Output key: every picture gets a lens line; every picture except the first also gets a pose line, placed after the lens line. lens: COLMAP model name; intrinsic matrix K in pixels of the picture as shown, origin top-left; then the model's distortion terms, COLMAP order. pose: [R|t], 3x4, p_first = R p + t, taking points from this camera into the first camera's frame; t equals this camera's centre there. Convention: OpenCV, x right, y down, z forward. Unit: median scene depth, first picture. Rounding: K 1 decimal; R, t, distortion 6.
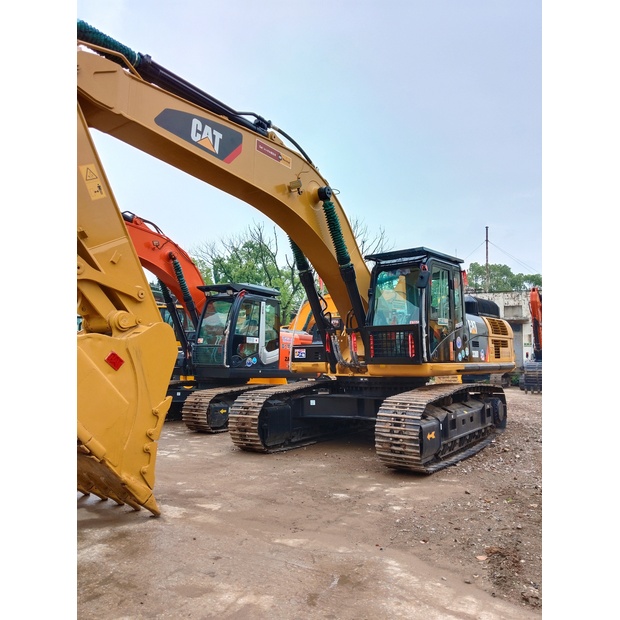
lens RADIAL K [[508.6, 0, 308.4], [0, 508.6, 314.8], [0, 0, 1]] dist [0.148917, -0.258939]
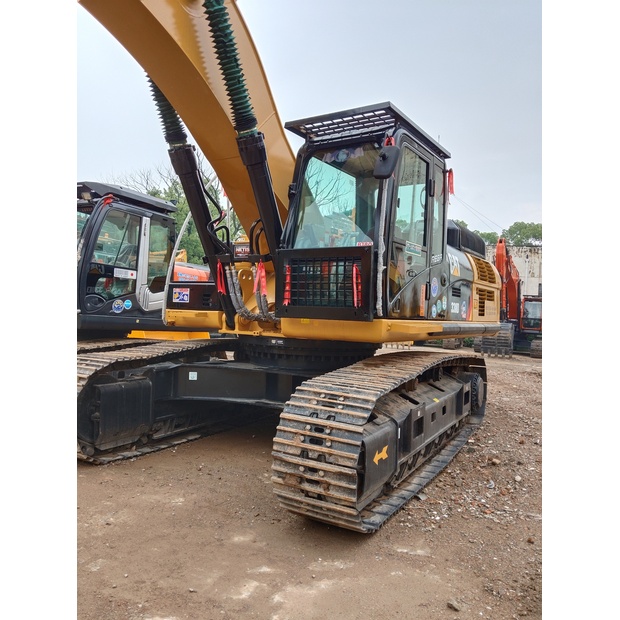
lens RADIAL K [[508.6, 0, 308.4], [0, 508.6, 314.8], [0, 0, 1]] dist [0.148917, -0.258939]
pose [[0.994661, 0.044086, 0.093302, 0.091000], [-0.052612, 0.994461, 0.090990, 0.039518], [-0.088773, -0.095413, 0.991471, 0.417072]]
